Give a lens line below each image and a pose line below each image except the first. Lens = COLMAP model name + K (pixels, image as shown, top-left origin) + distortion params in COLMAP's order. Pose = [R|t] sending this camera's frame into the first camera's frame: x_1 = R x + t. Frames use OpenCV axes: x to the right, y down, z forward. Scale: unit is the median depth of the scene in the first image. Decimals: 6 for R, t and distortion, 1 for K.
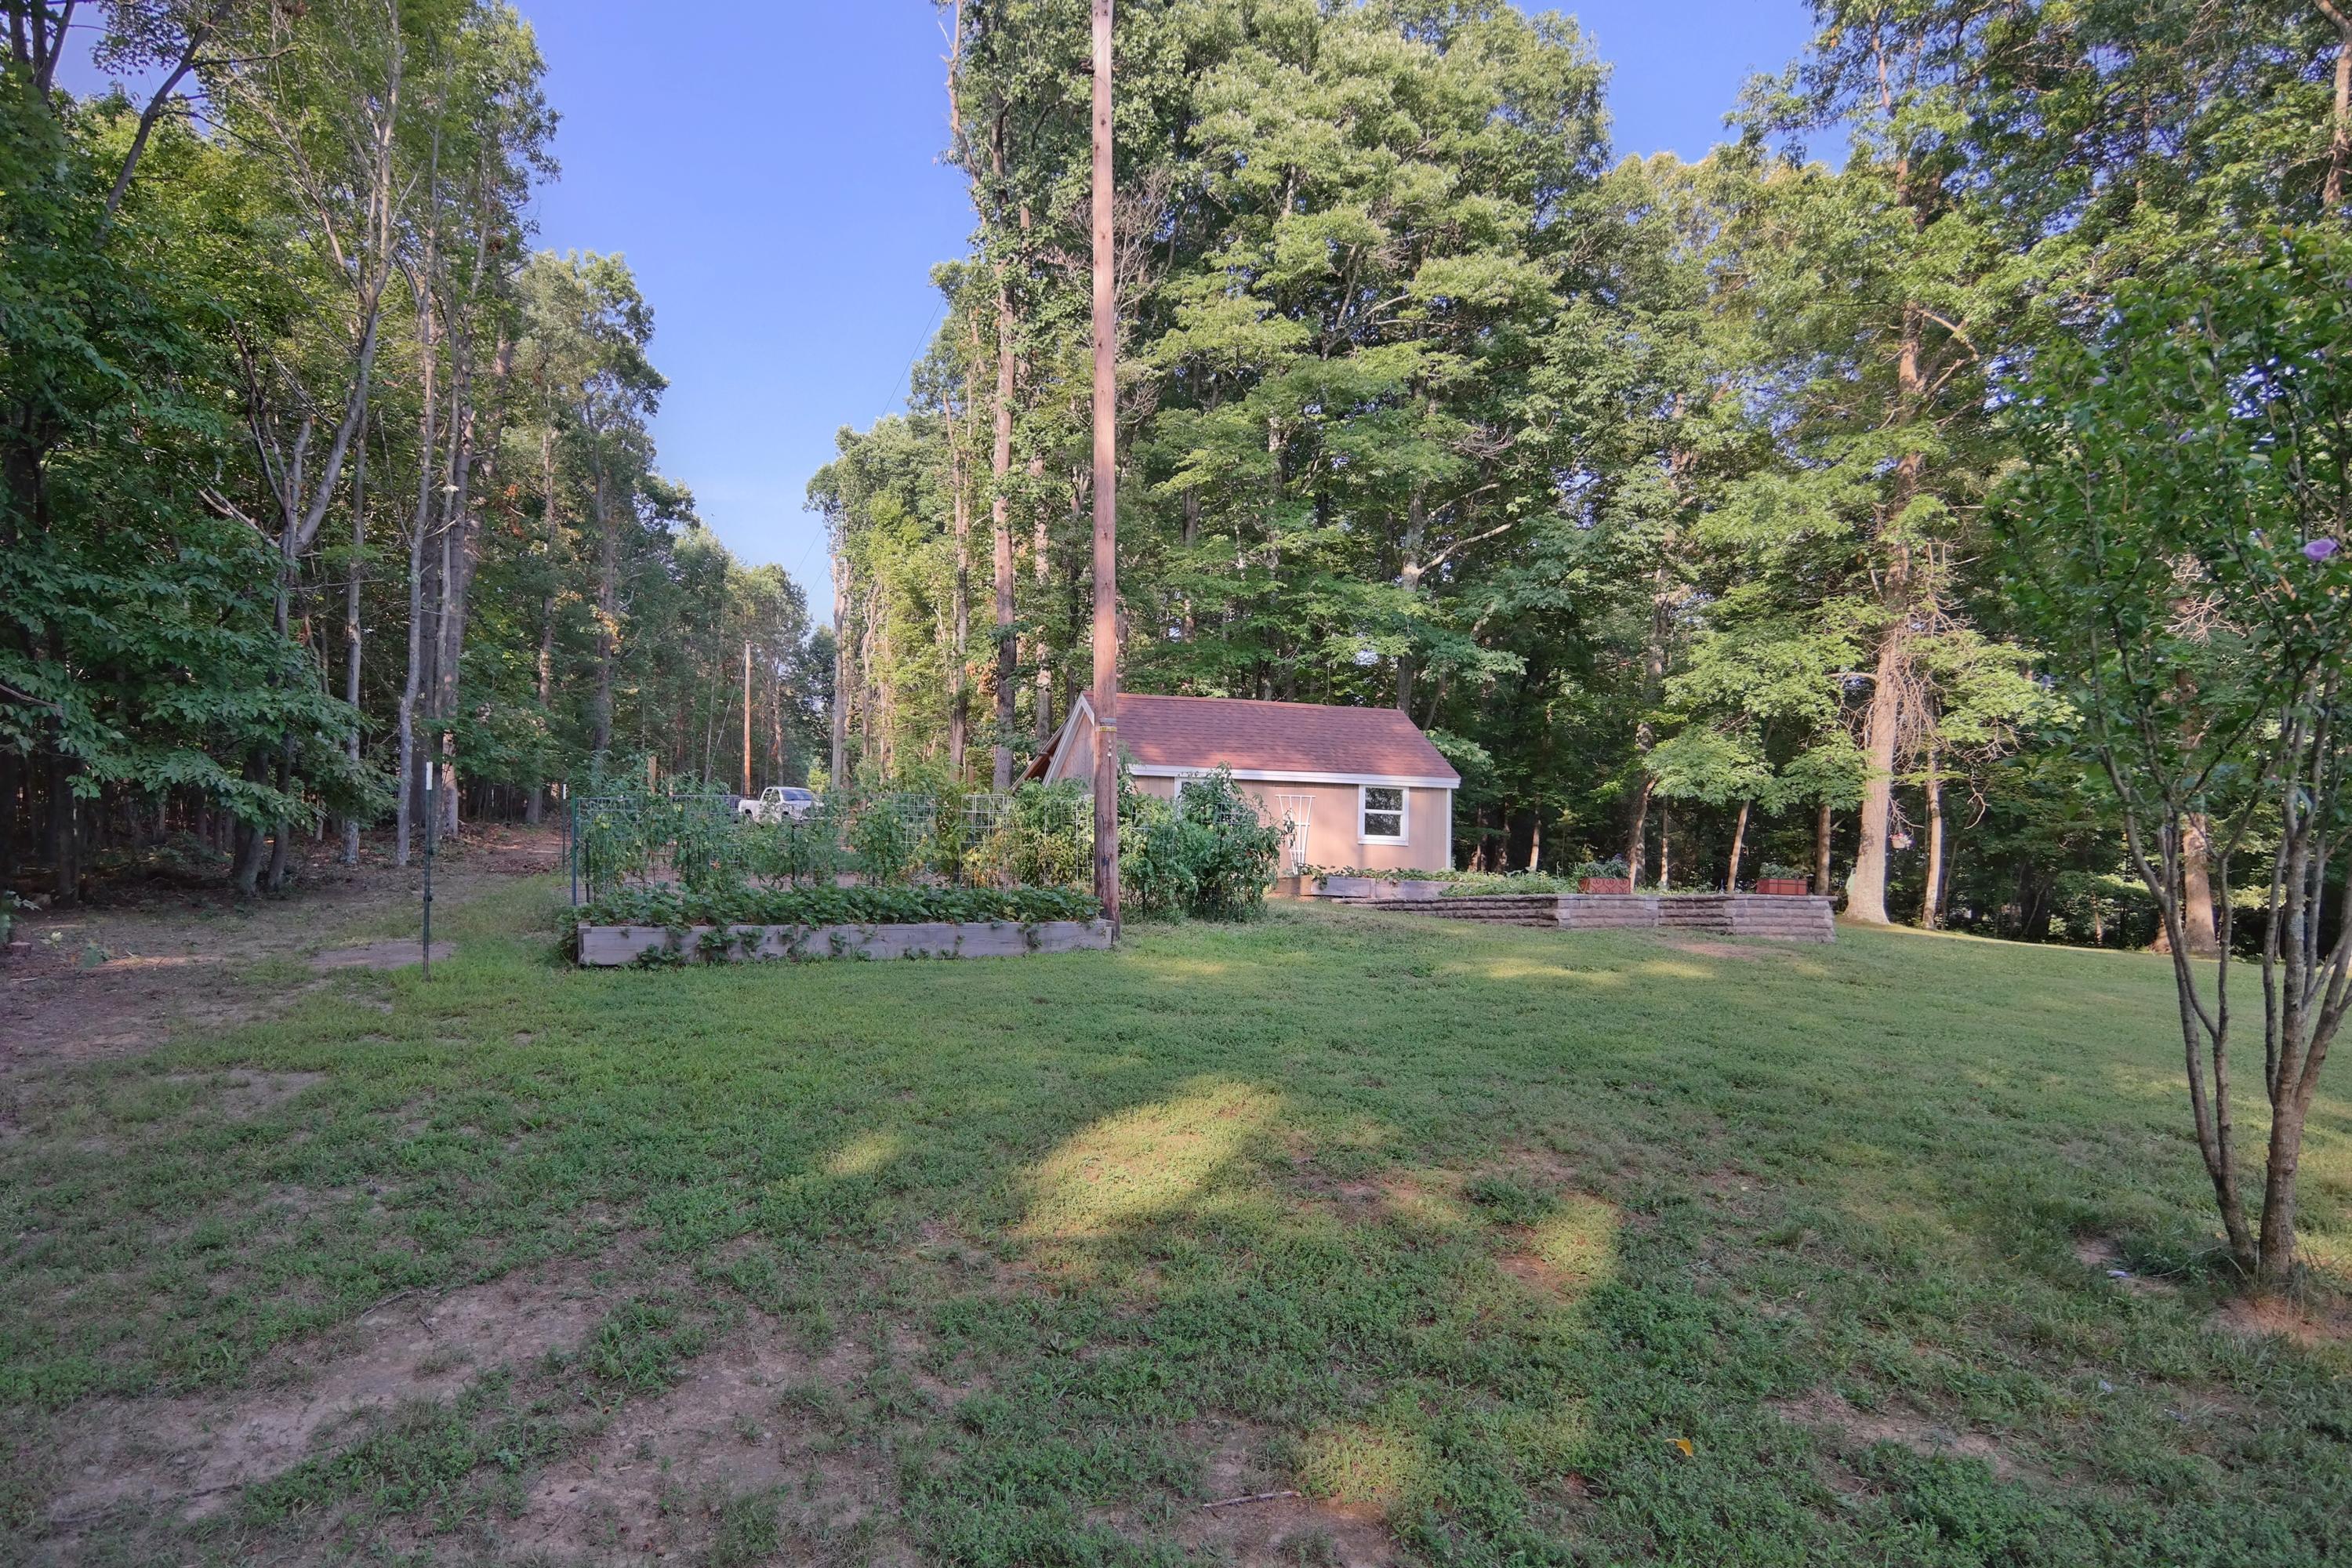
lens RADIAL K [[1621.6, 0, 1176.0], [0, 1621.6, 784.0], [0, 0, 1]] dist [-0.006272, -0.001705]
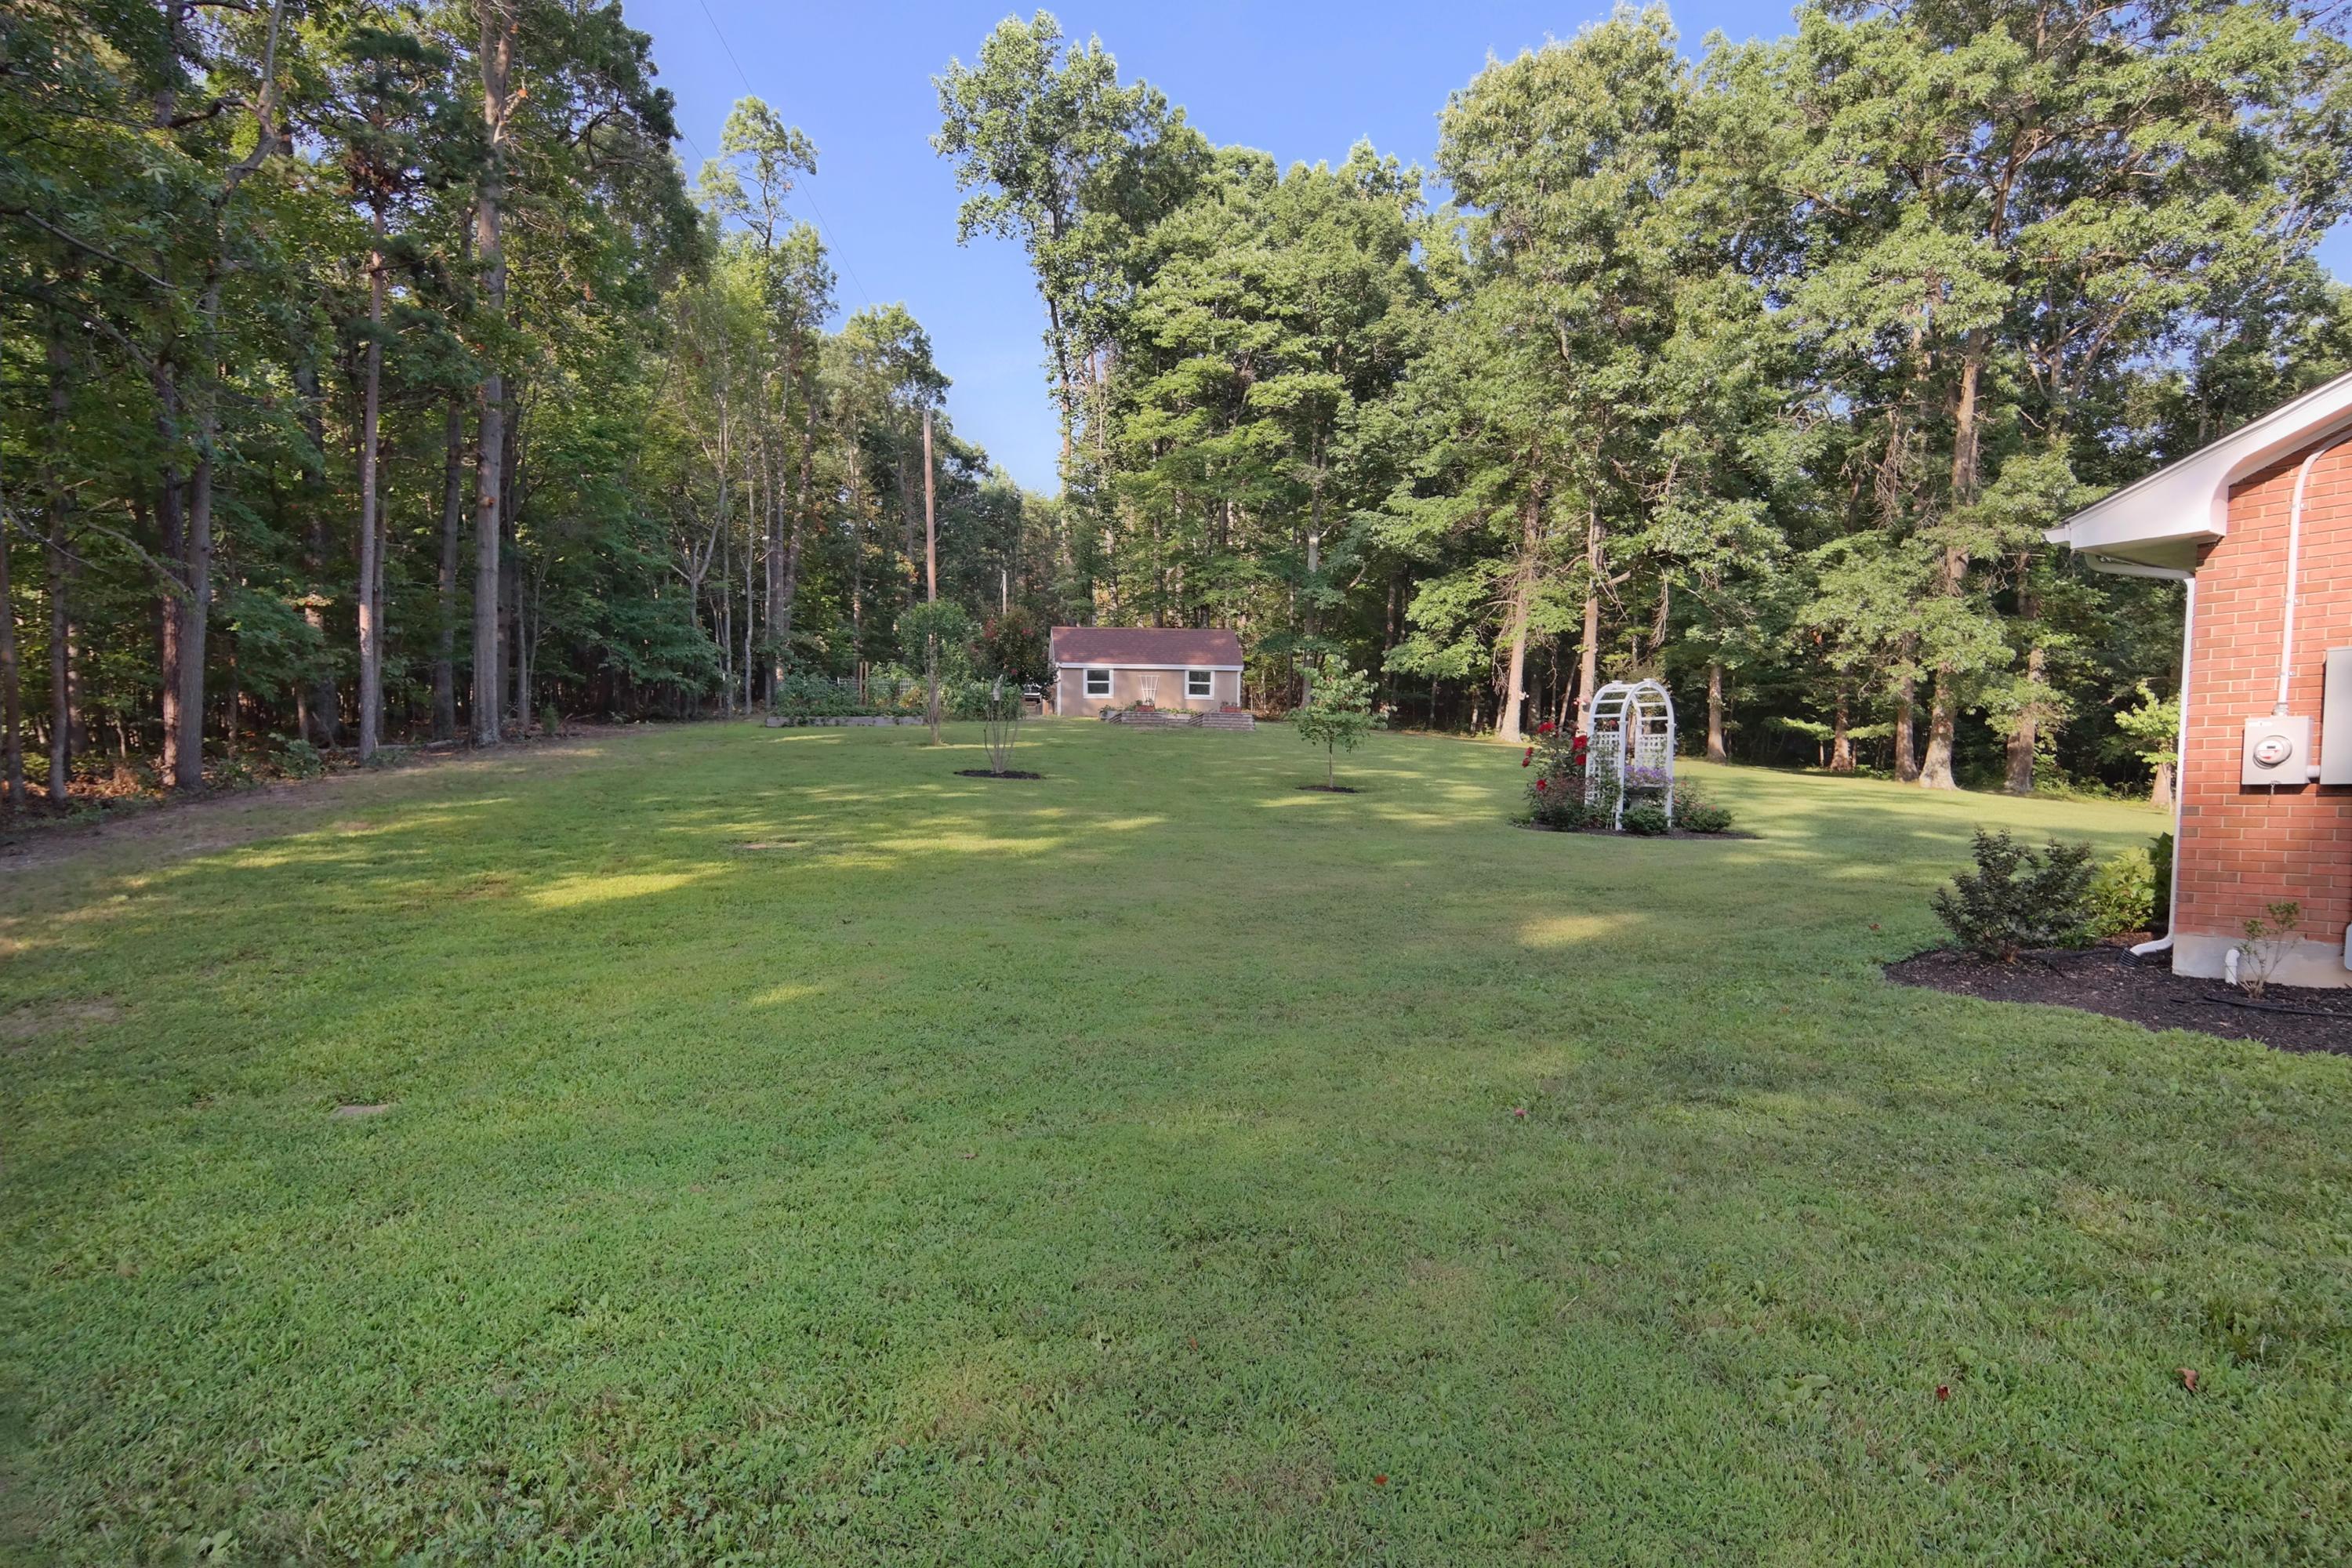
lens RADIAL K [[1527.7, 0, 1176.0], [0, 1527.7, 784.0], [0, 0, 1]] dist [0.002179, 0.000073]
pose [[0.977272, -0.002312, -0.211979, 0.418940], [0.018539, 0.997042, 0.074594, 0.000131], [0.211179, -0.076829, 0.974423, -0.719888]]
